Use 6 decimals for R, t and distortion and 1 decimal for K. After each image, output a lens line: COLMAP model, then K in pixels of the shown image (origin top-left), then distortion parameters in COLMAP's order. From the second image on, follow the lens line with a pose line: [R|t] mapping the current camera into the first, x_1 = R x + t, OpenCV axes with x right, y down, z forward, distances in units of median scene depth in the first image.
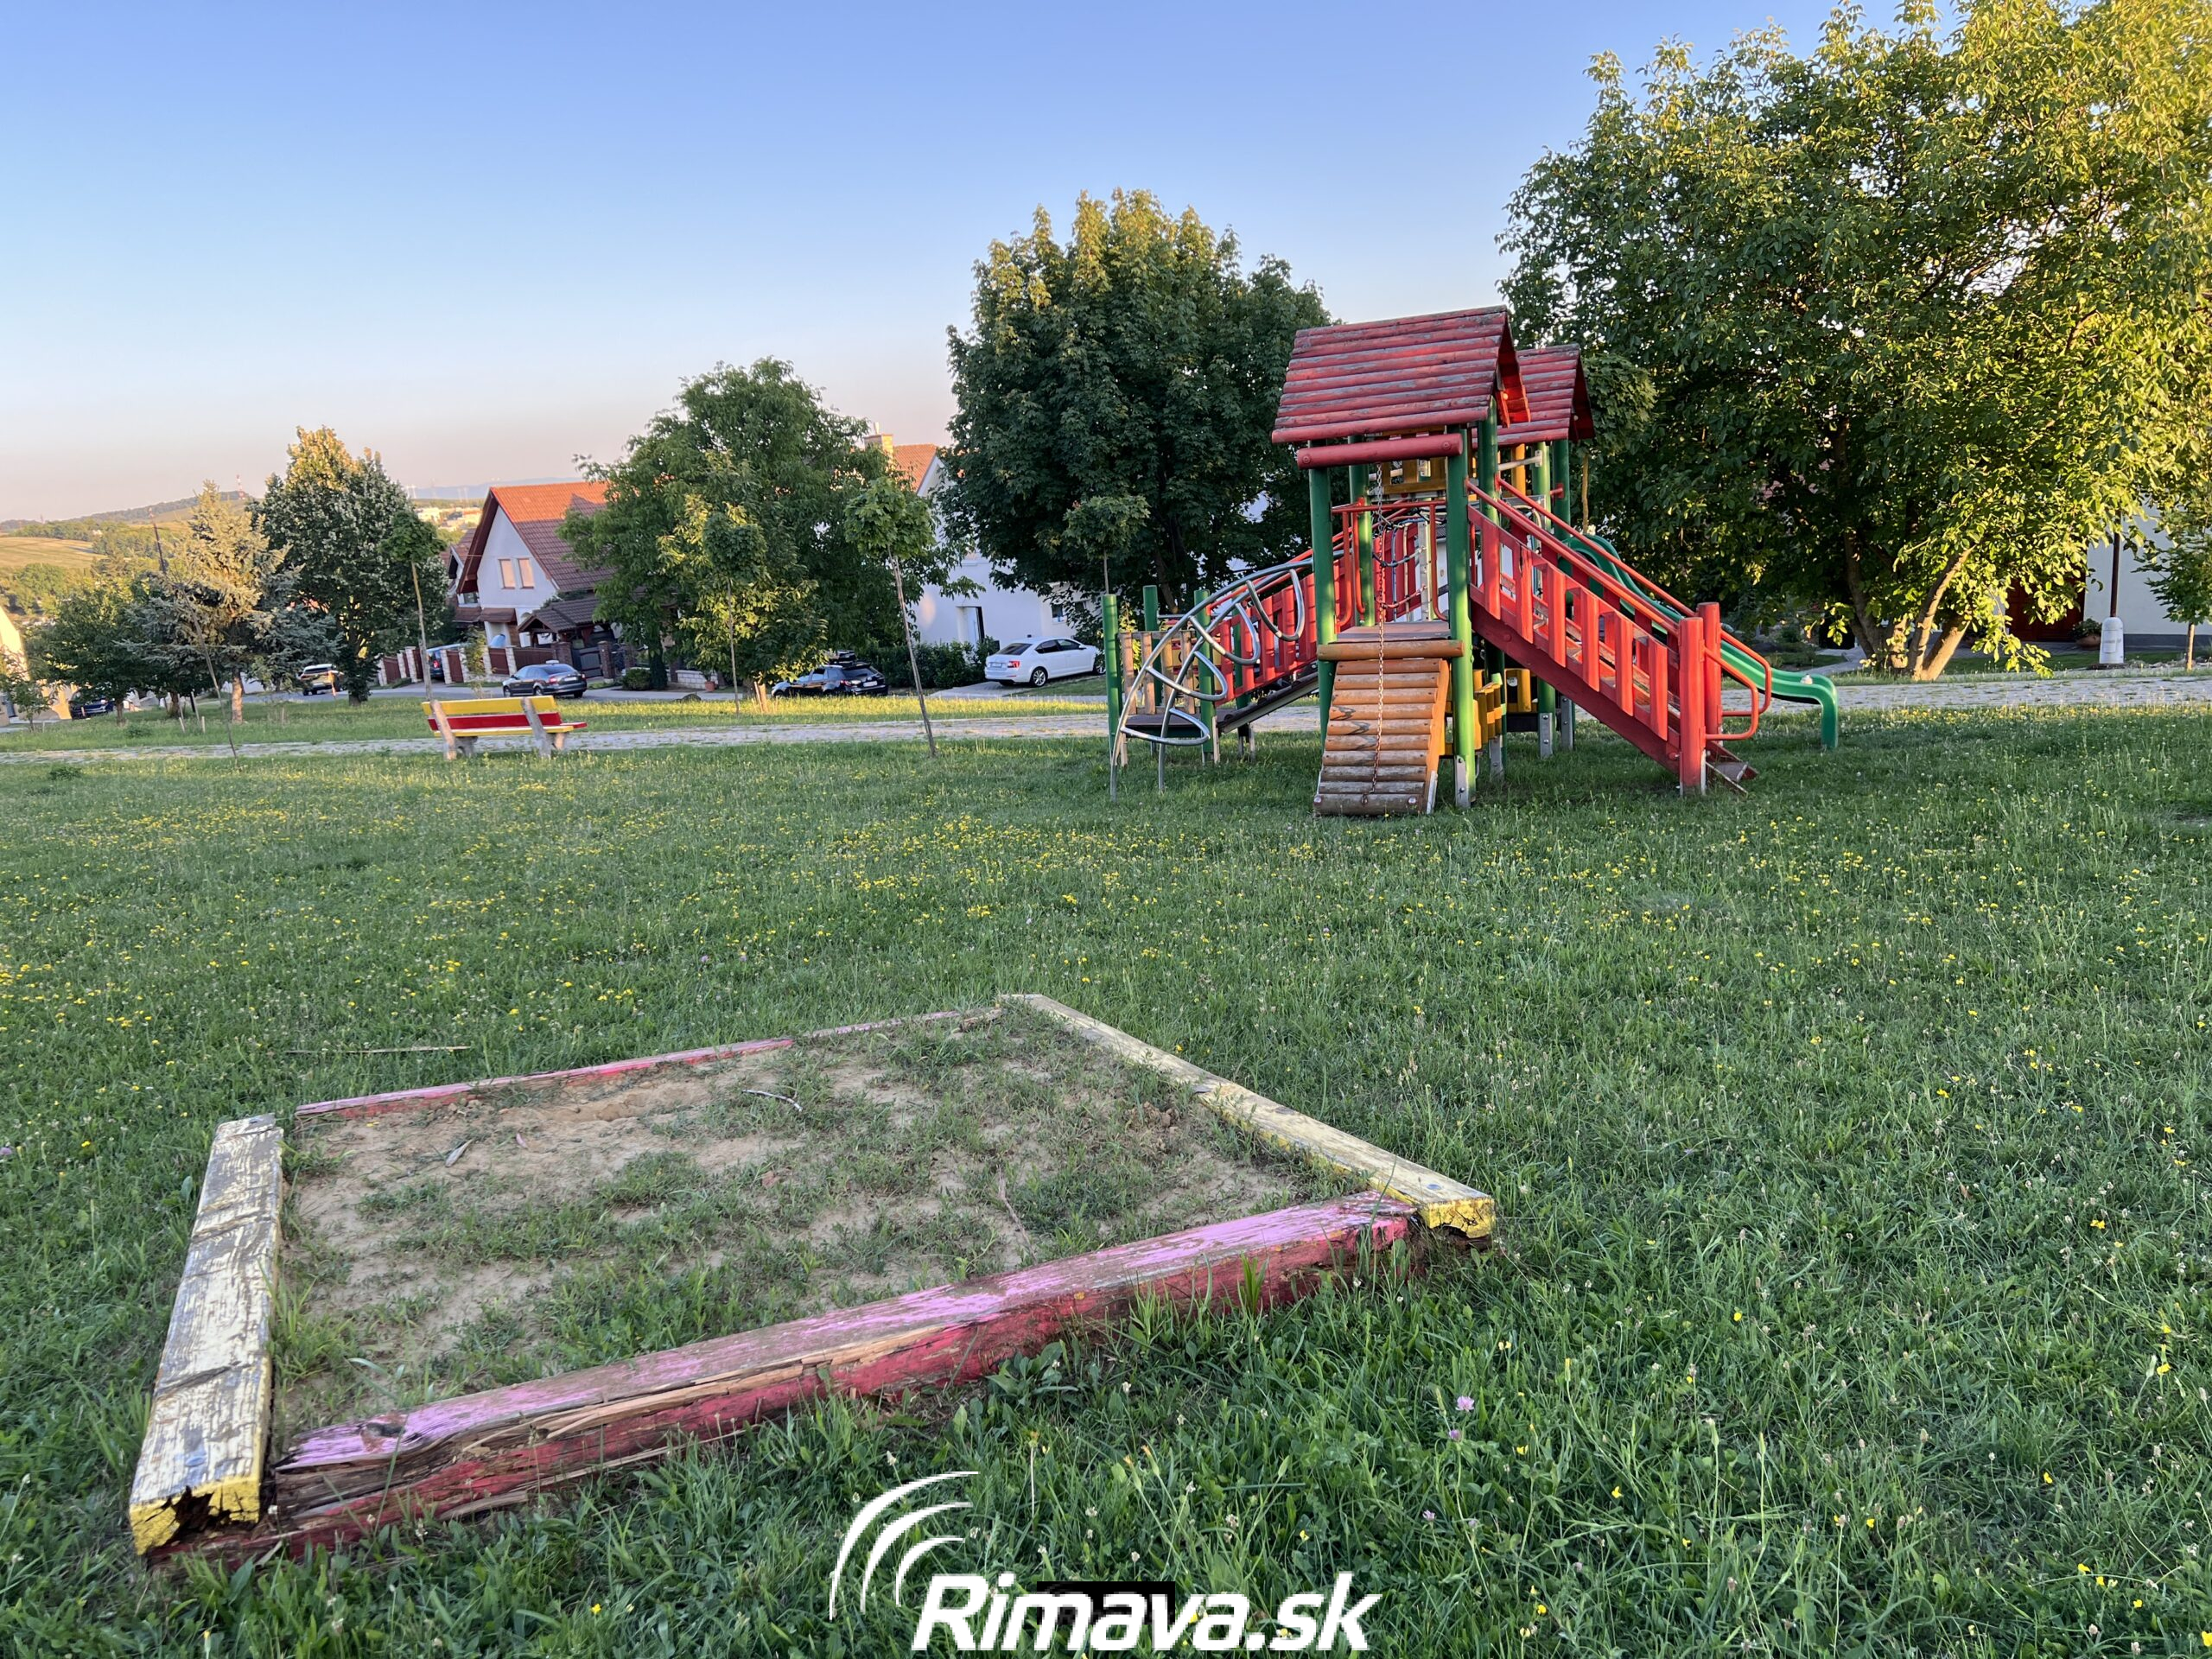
lens RADIAL K [[1694.3, 0, 1102.4], [0, 1694.3, 829.3], [0, 0, 1]] dist [0.047550, -0.053966]
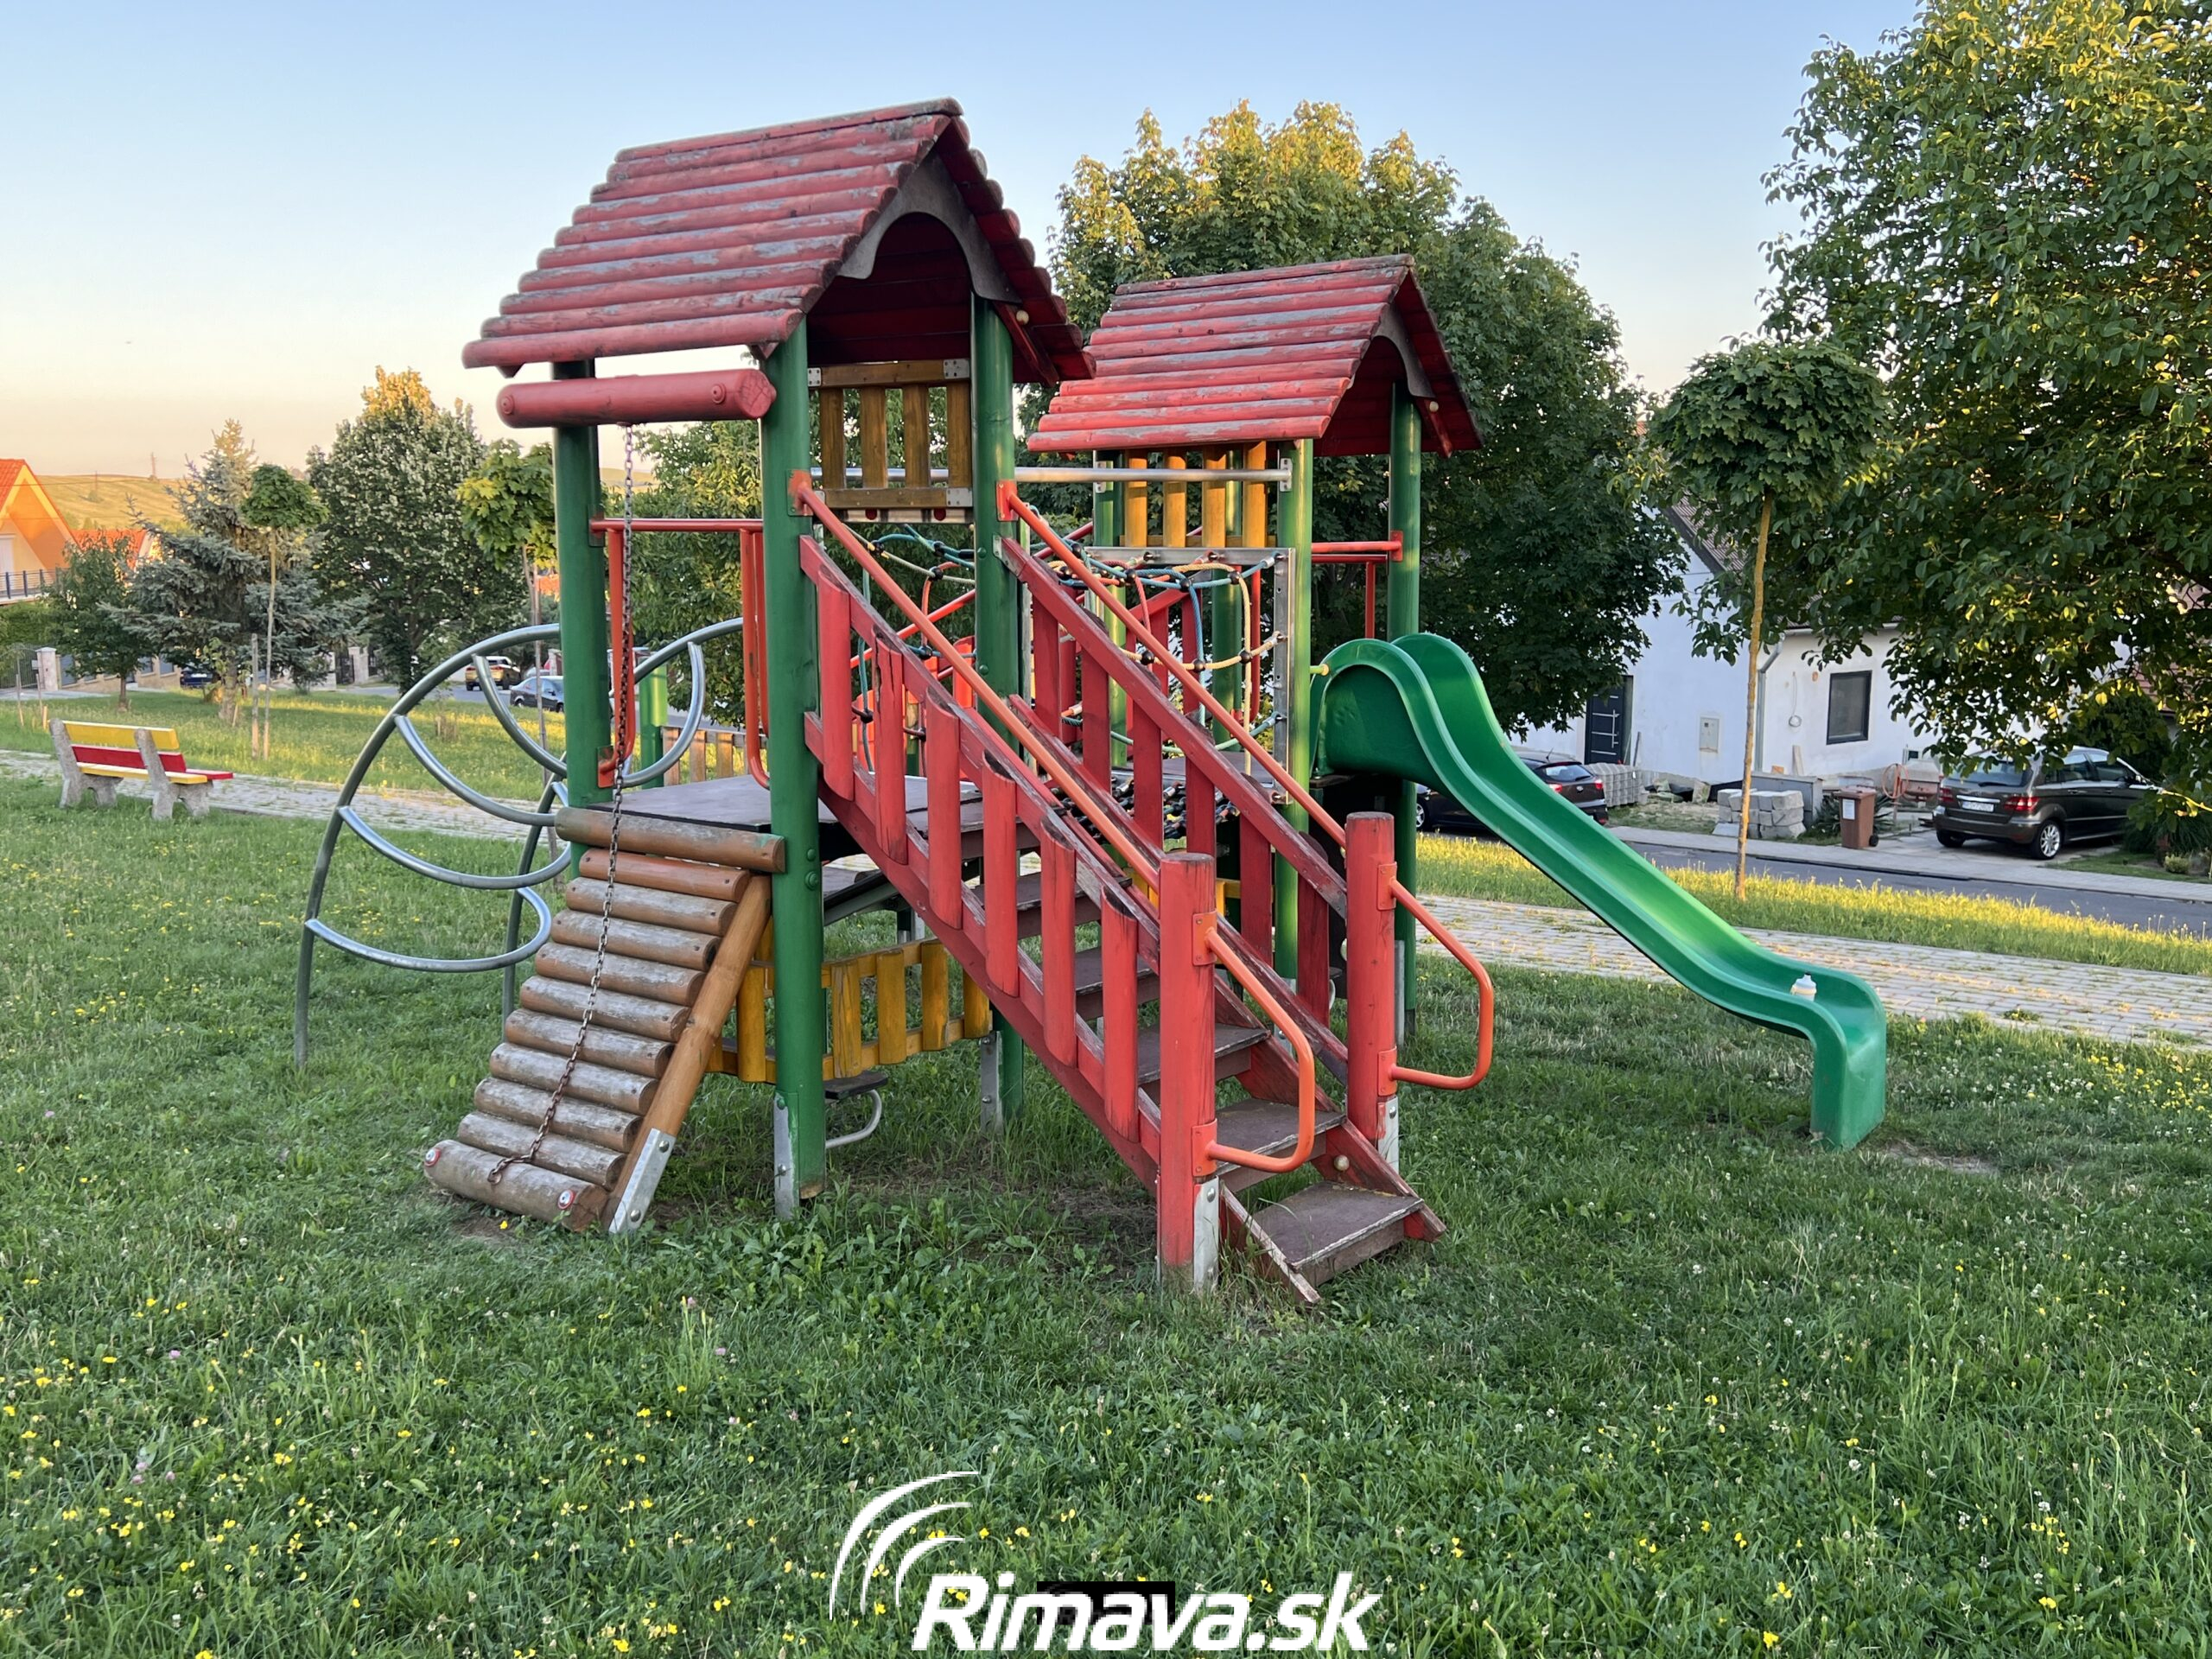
lens RADIAL K [[2069.5, 0, 1109.5], [0, 2069.5, 830.8], [0, 0, 1]] dist [0.034196, 0.000000]
pose [[0.979270, 0.108021, -0.171351, 0.151149], [-0.115840, 0.992605, -0.036280, -0.040626], [0.166165, 0.055378, 0.984542, 0.189256]]
